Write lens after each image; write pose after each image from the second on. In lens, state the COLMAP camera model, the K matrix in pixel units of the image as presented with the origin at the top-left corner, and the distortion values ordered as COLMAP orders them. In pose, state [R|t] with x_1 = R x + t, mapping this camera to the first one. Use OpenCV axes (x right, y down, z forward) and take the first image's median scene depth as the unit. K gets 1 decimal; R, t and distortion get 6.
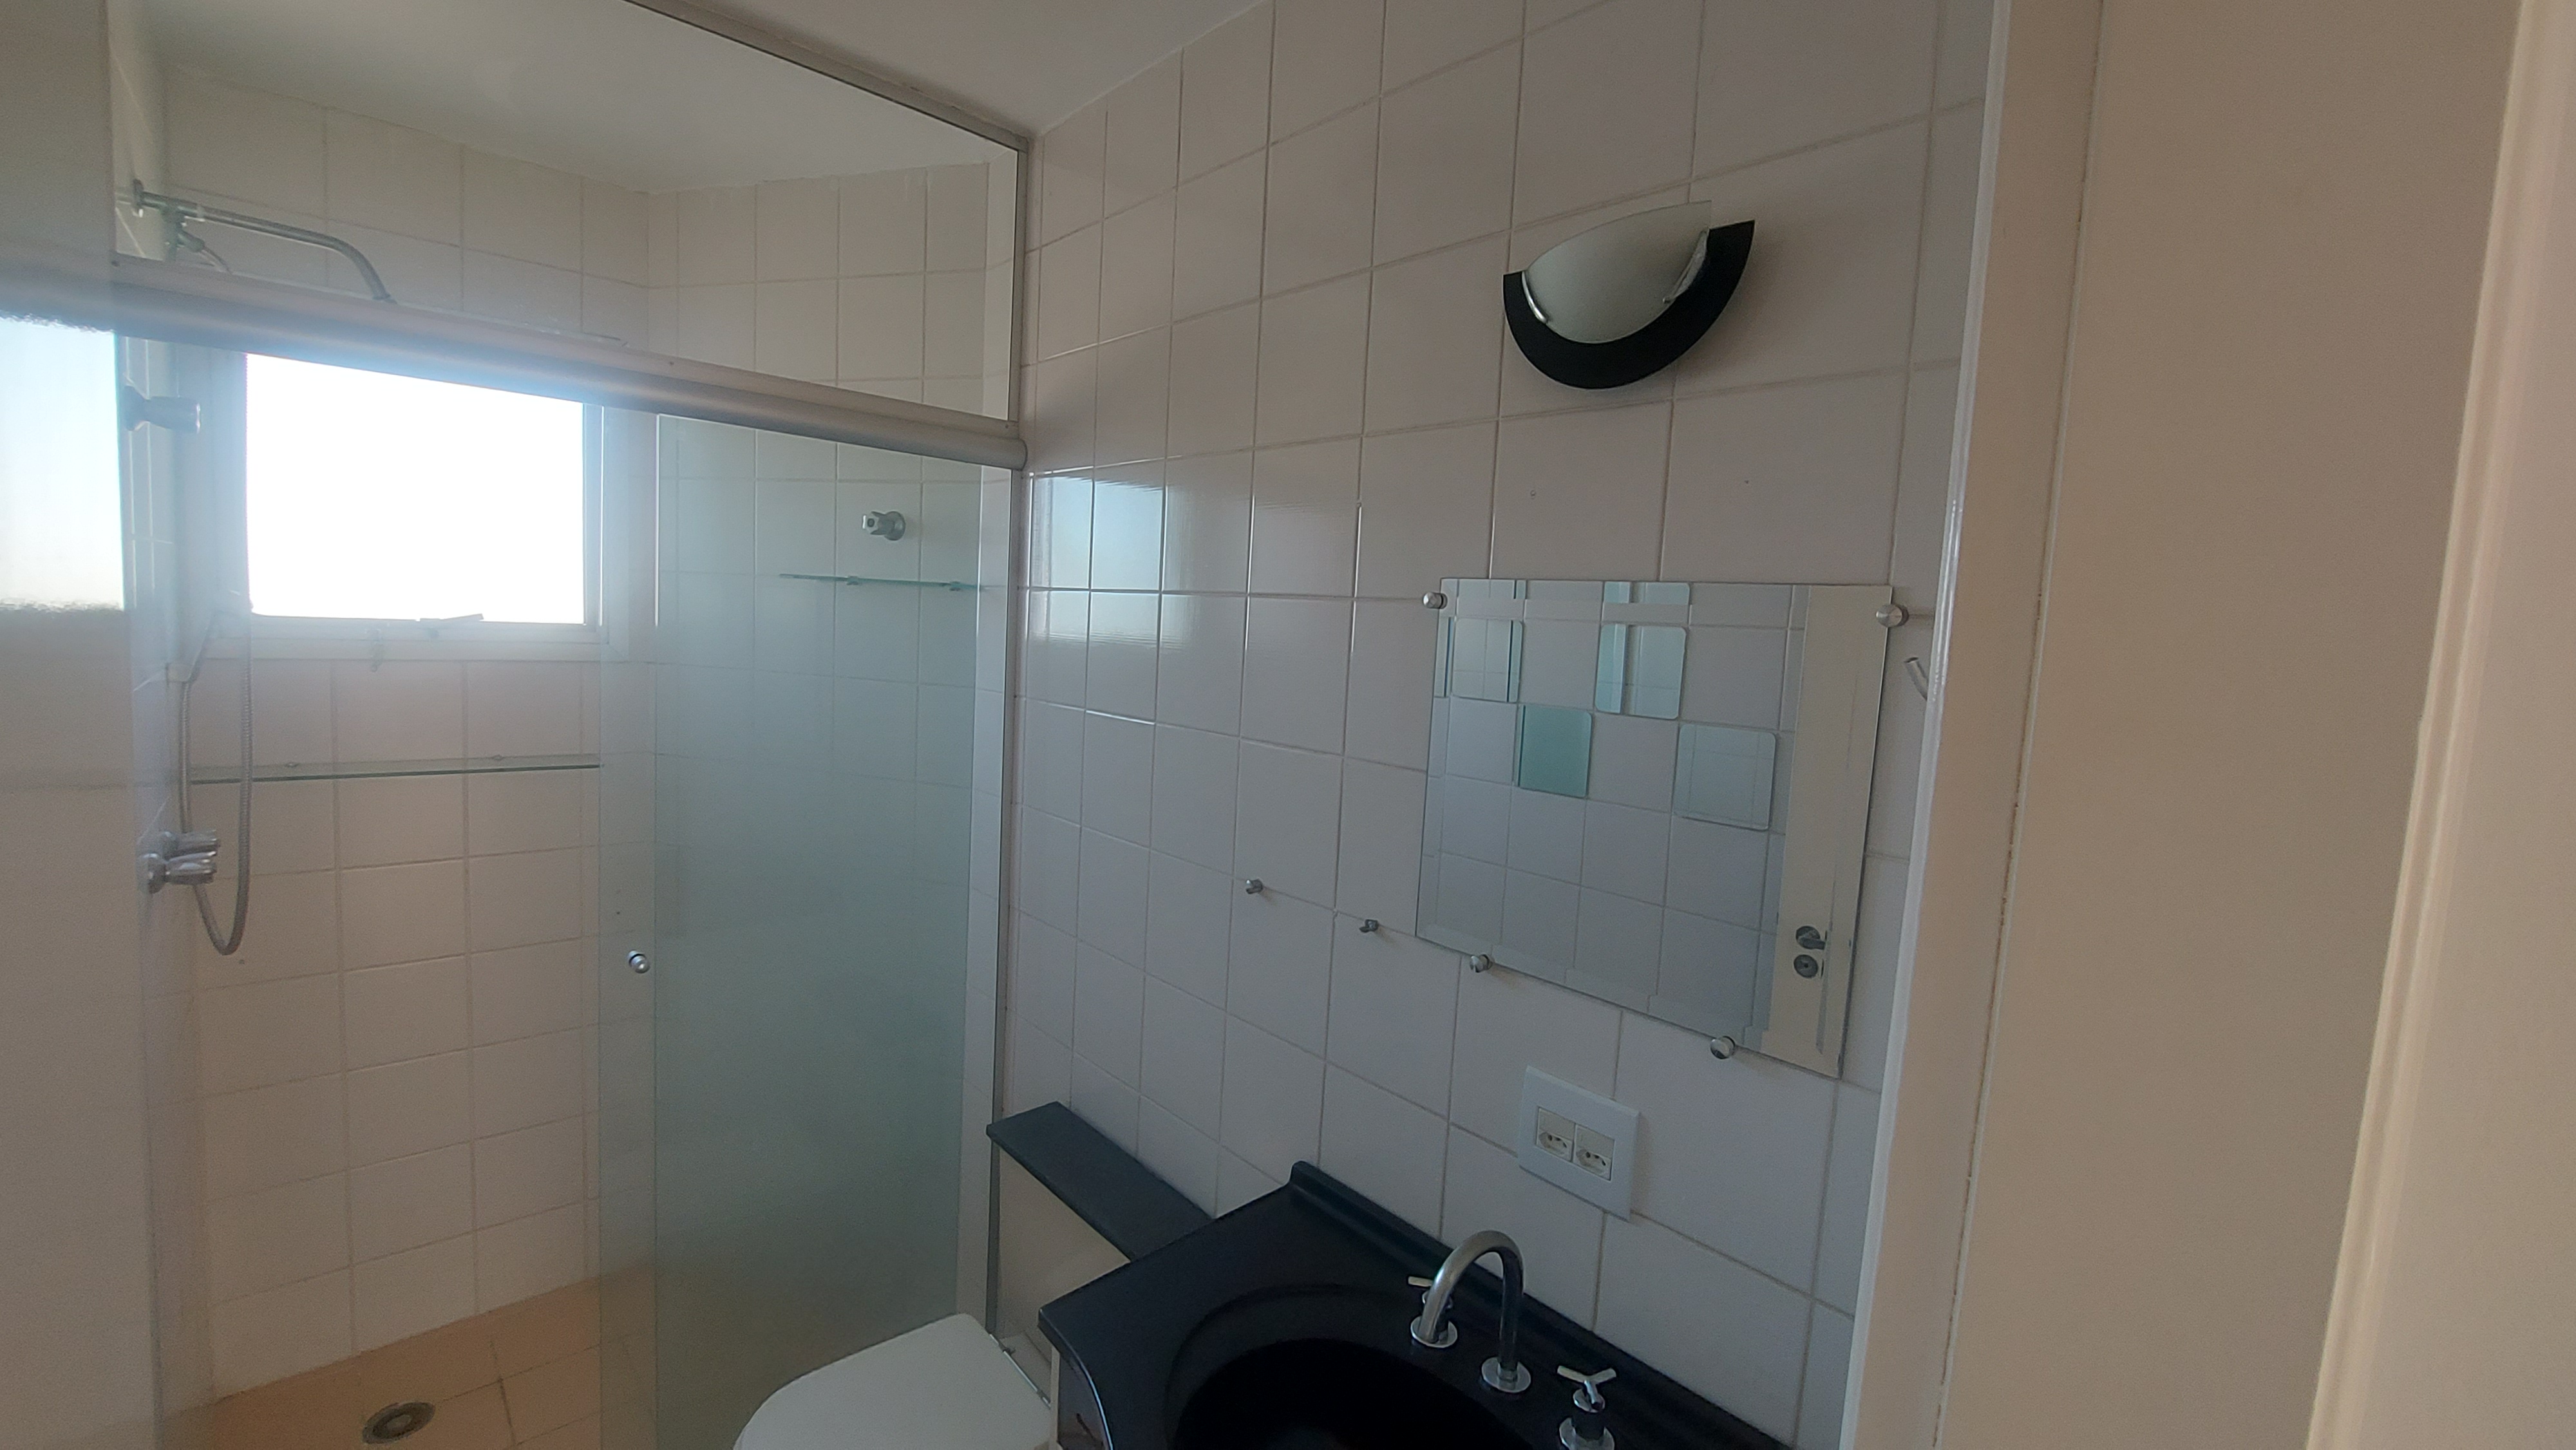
lens RADIAL K [[1027.1, 0, 1277.5], [0, 1027.1, 716.5], [0, 0, 1]] dist [-0.016470, -0.000482]
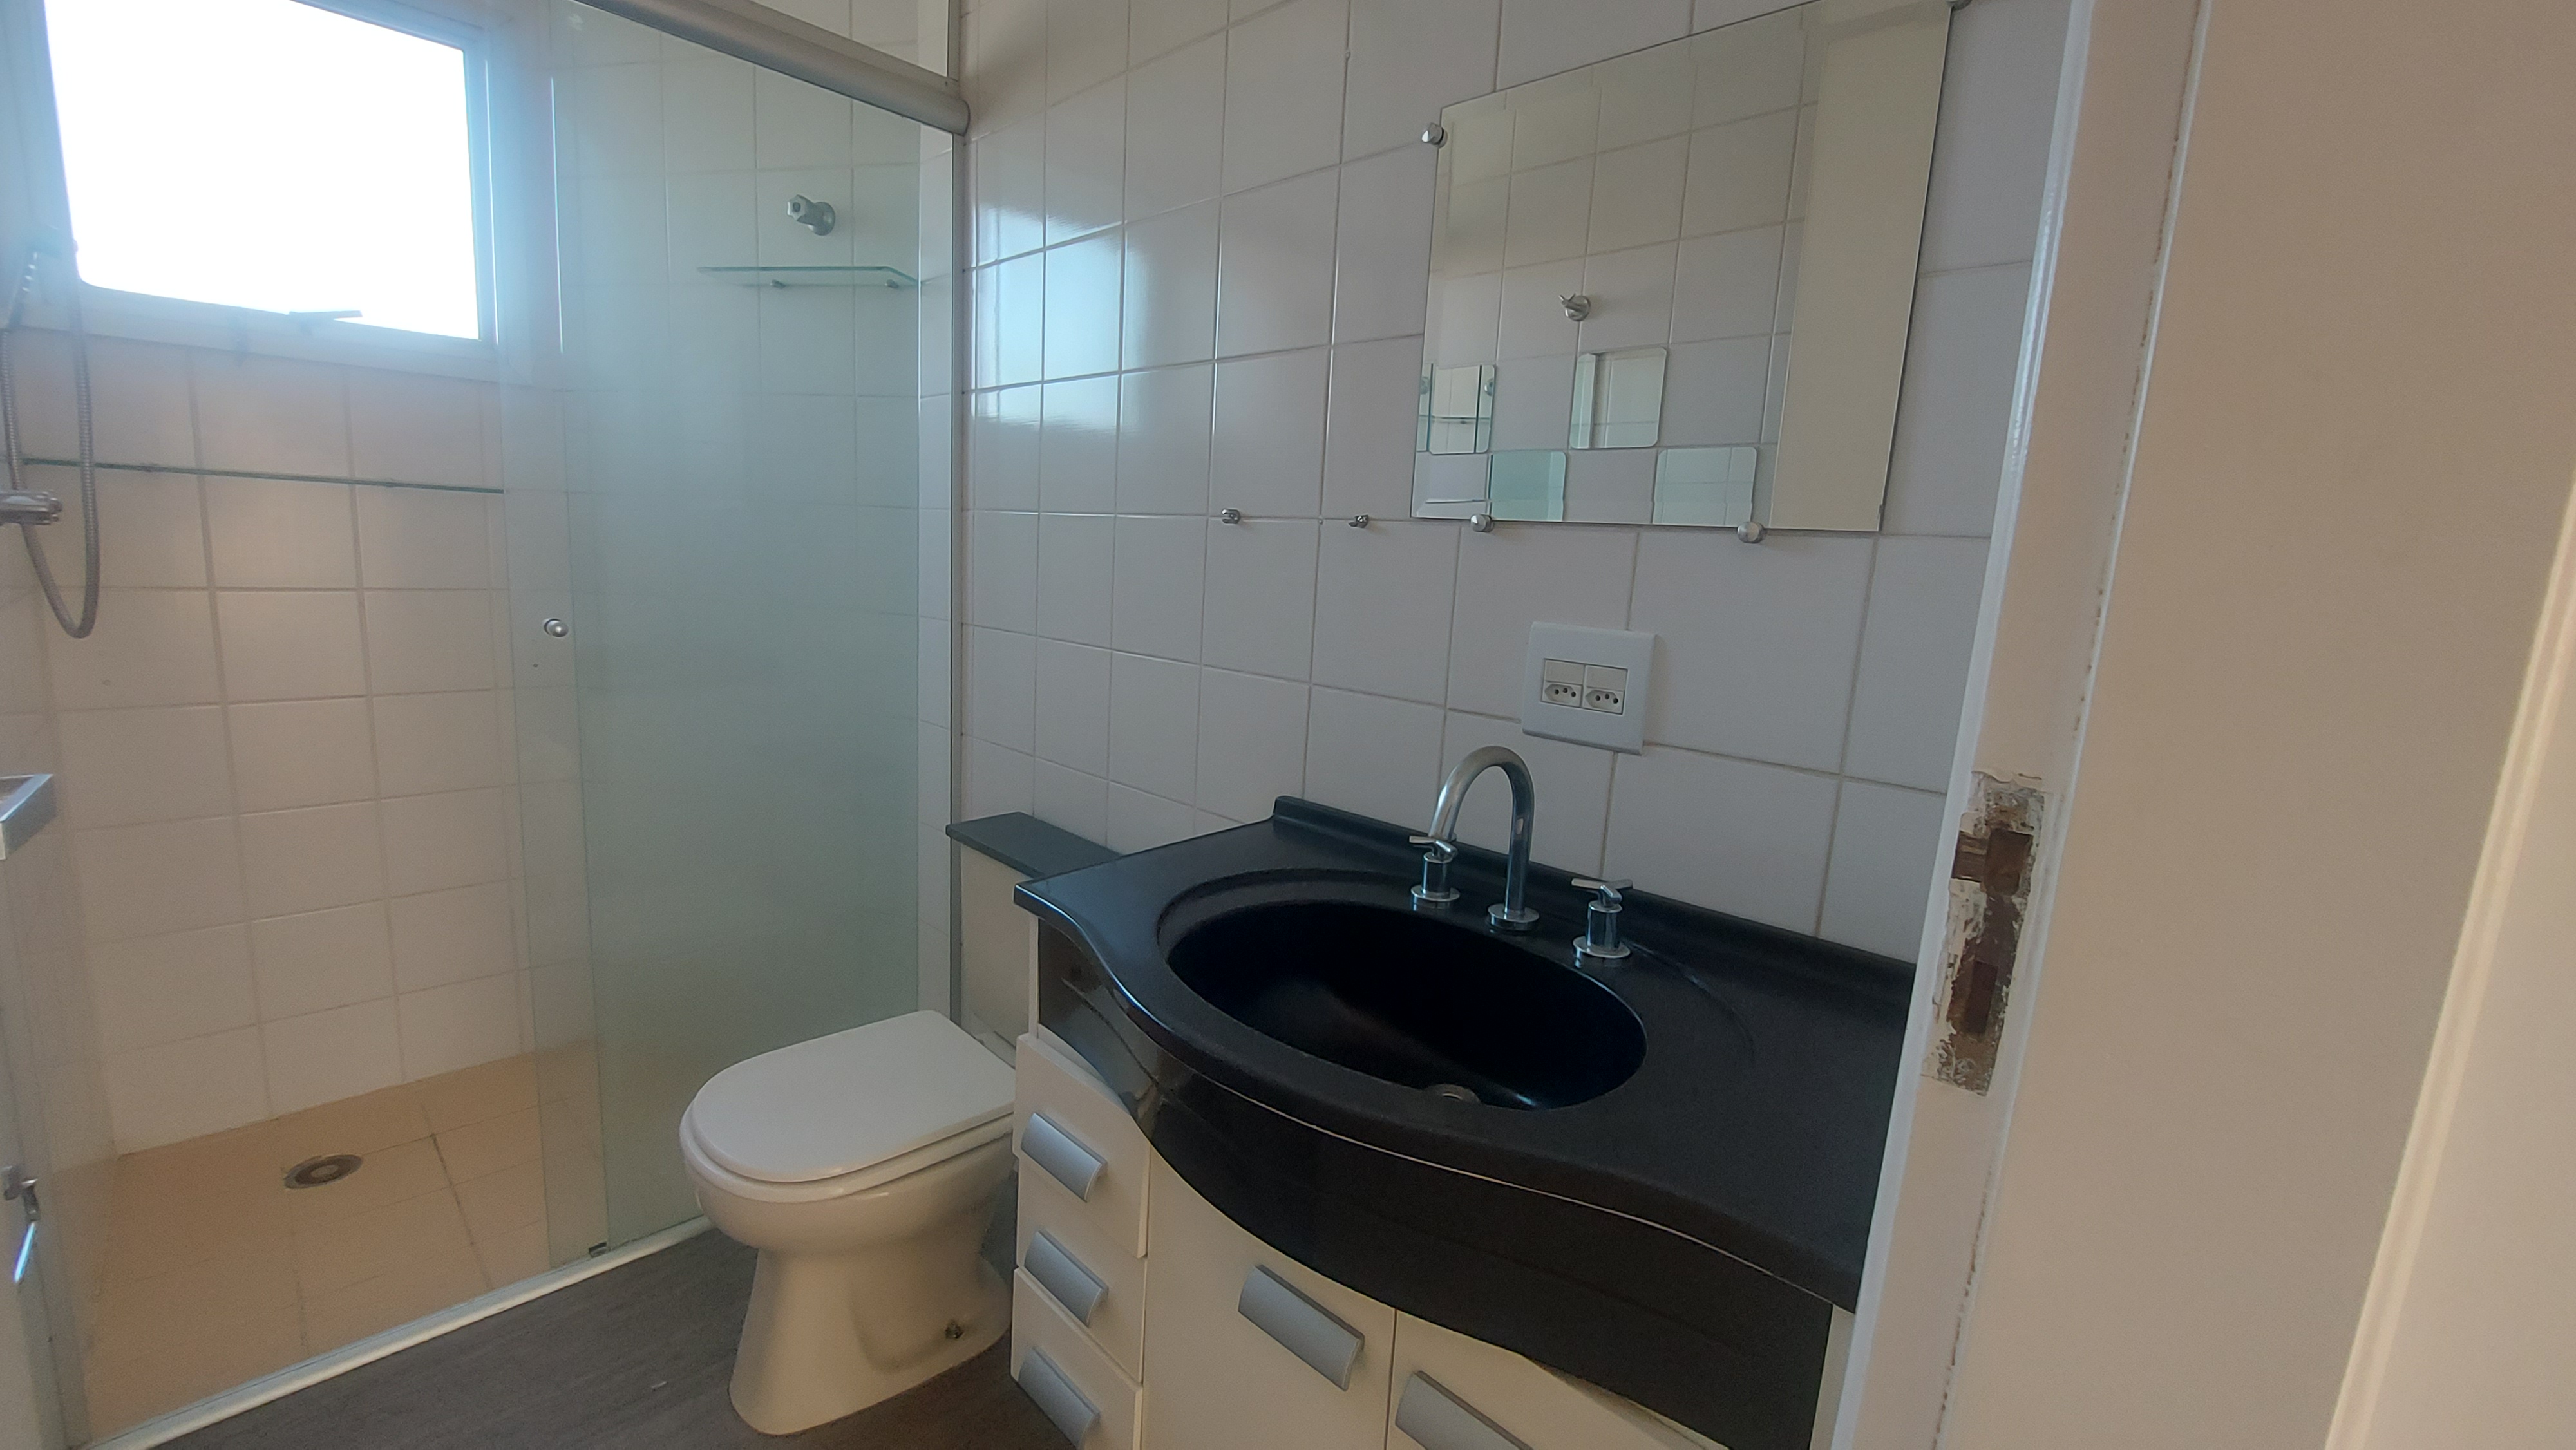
lens RADIAL K [[1027.1, 0, 1277.5], [0, 1027.1, 716.5], [0, 0, 1]] dist [-0.016470, -0.000482]
pose [[0.998415, -0.008195, 0.055676, -0.025796], [0.003671, 0.996717, 0.080882, 0.205859], [-0.056156, -0.080549, 0.995167, 0.038547]]
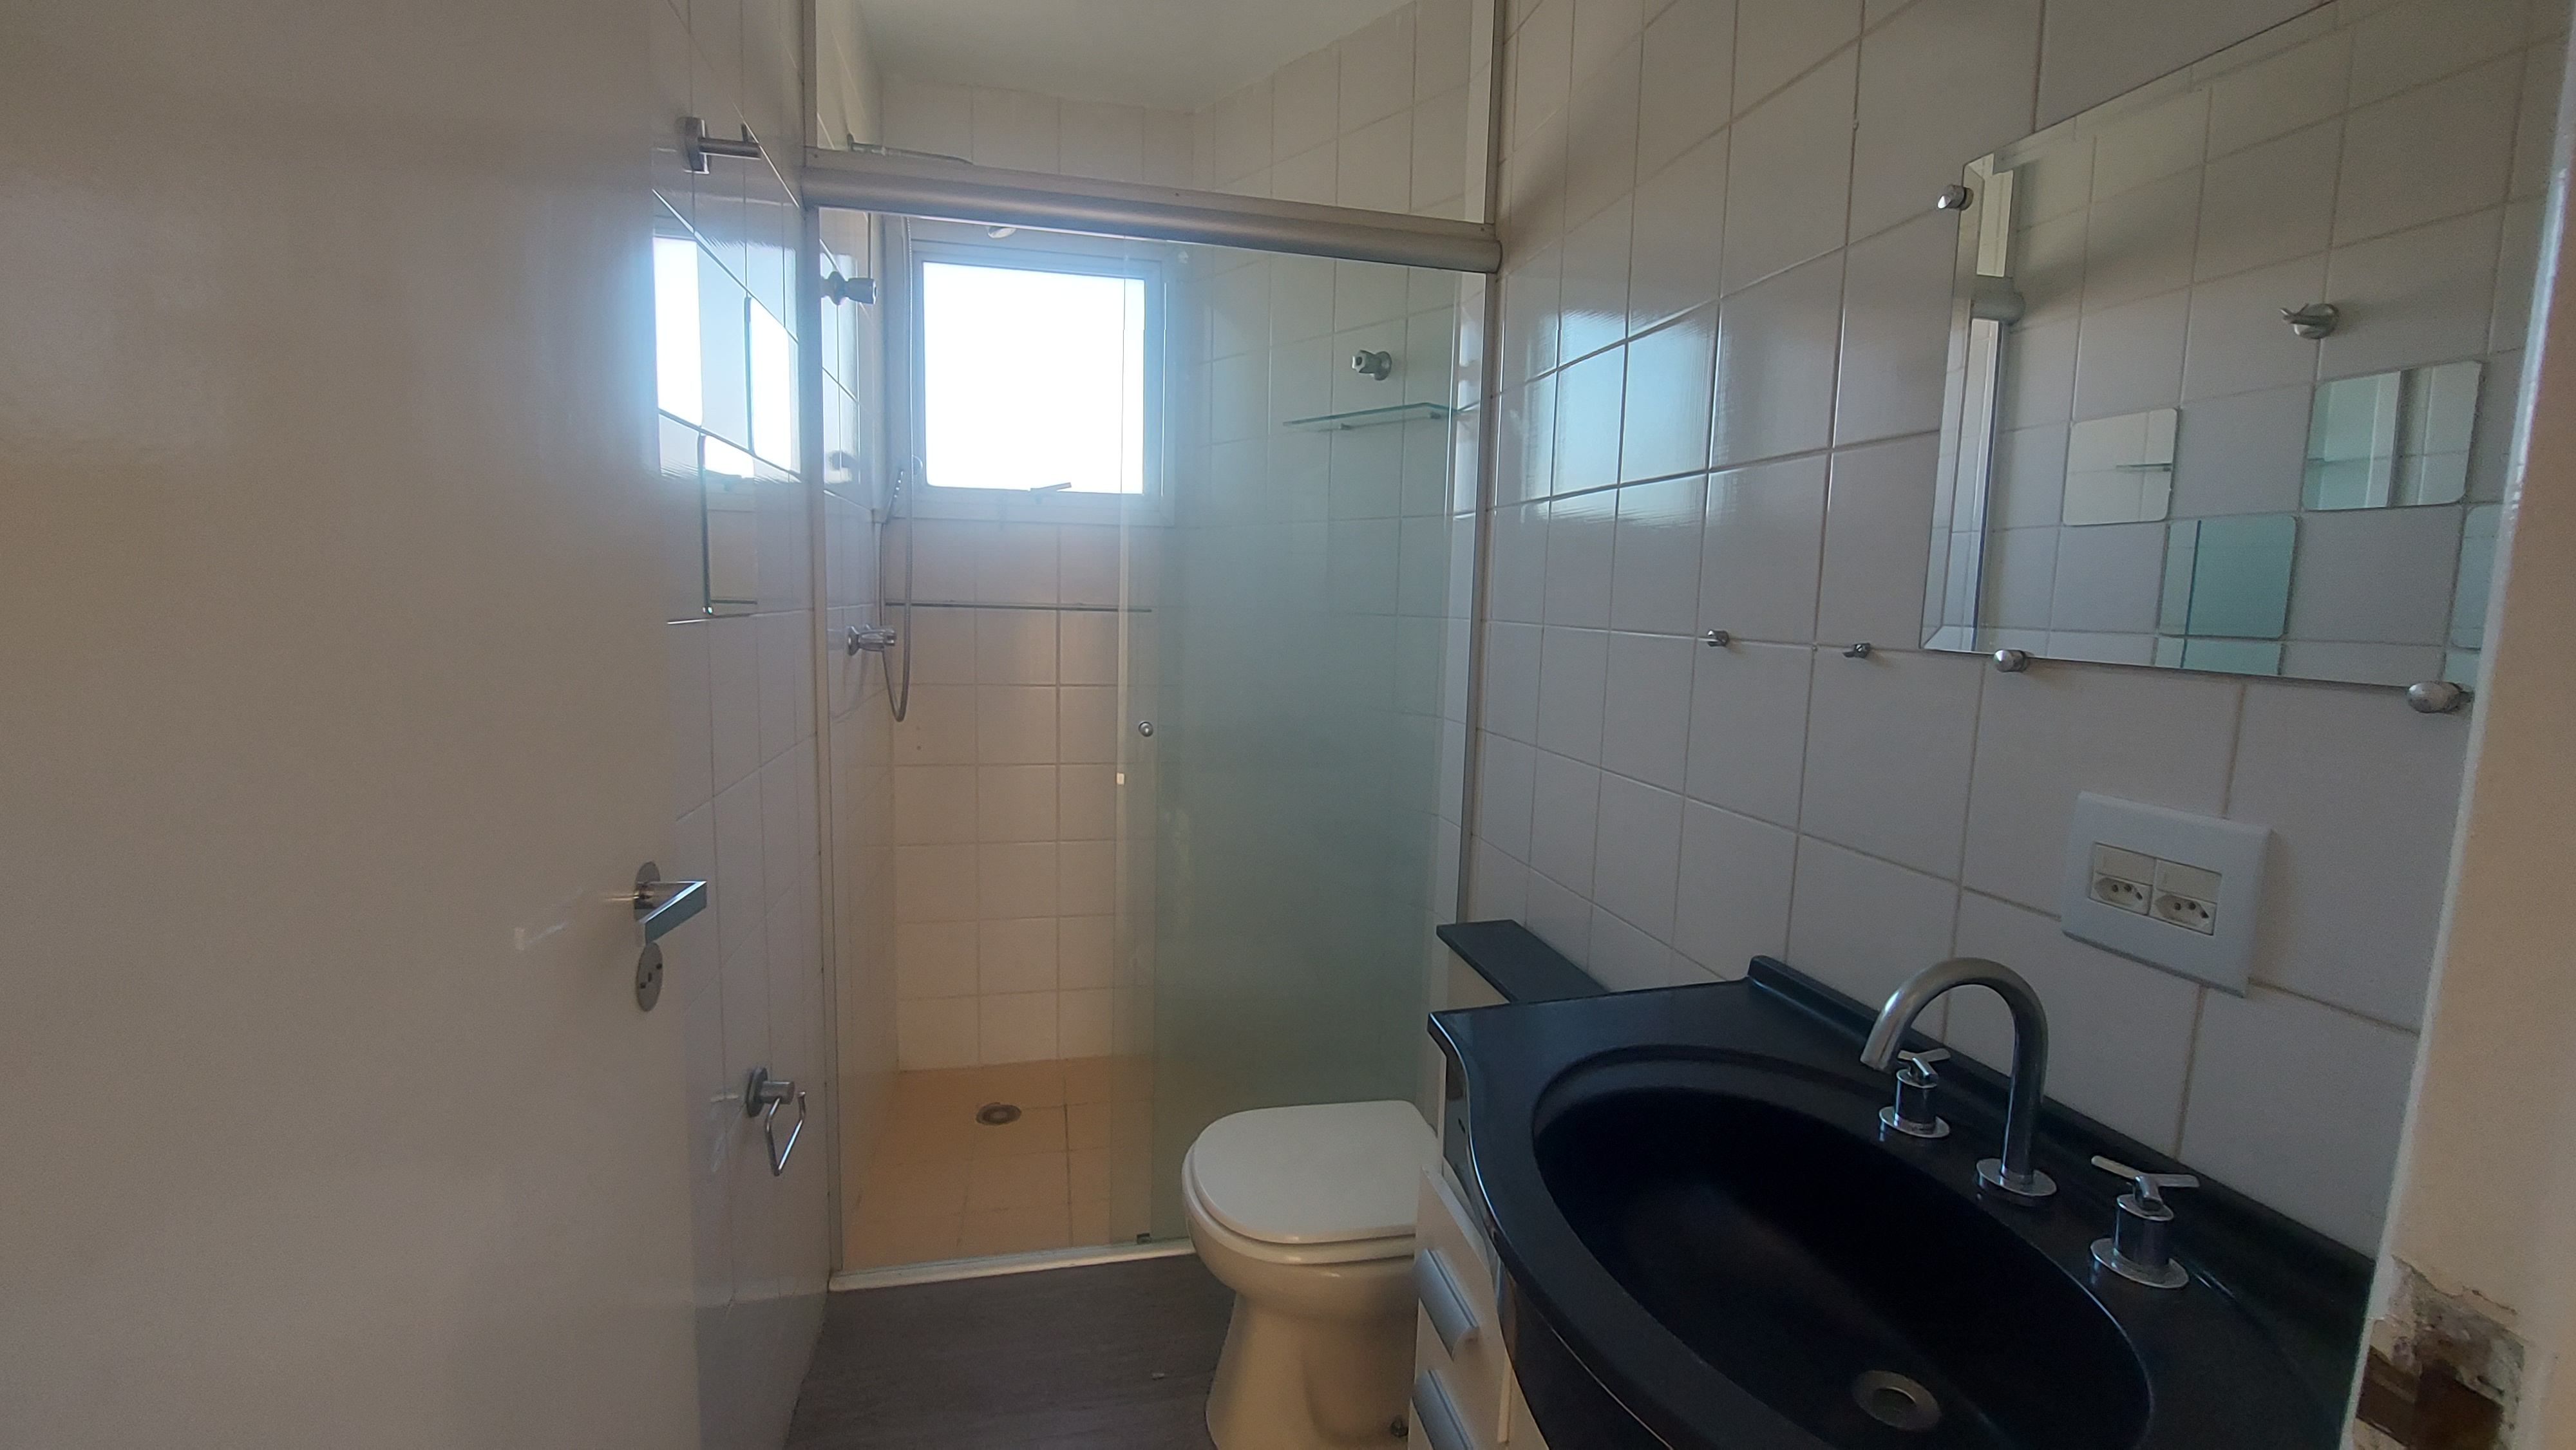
lens RADIAL K [[1021.6, 0, 1275.1], [0, 1021.6, 720.4], [0, 0, 1]] dist [-0.011240, -0.000259]
pose [[0.865550, 0.029669, -0.499942, 0.064049], [-0.022364, 0.999538, 0.020599, 0.169690], [0.500322, -0.006649, 0.865814, 0.058717]]
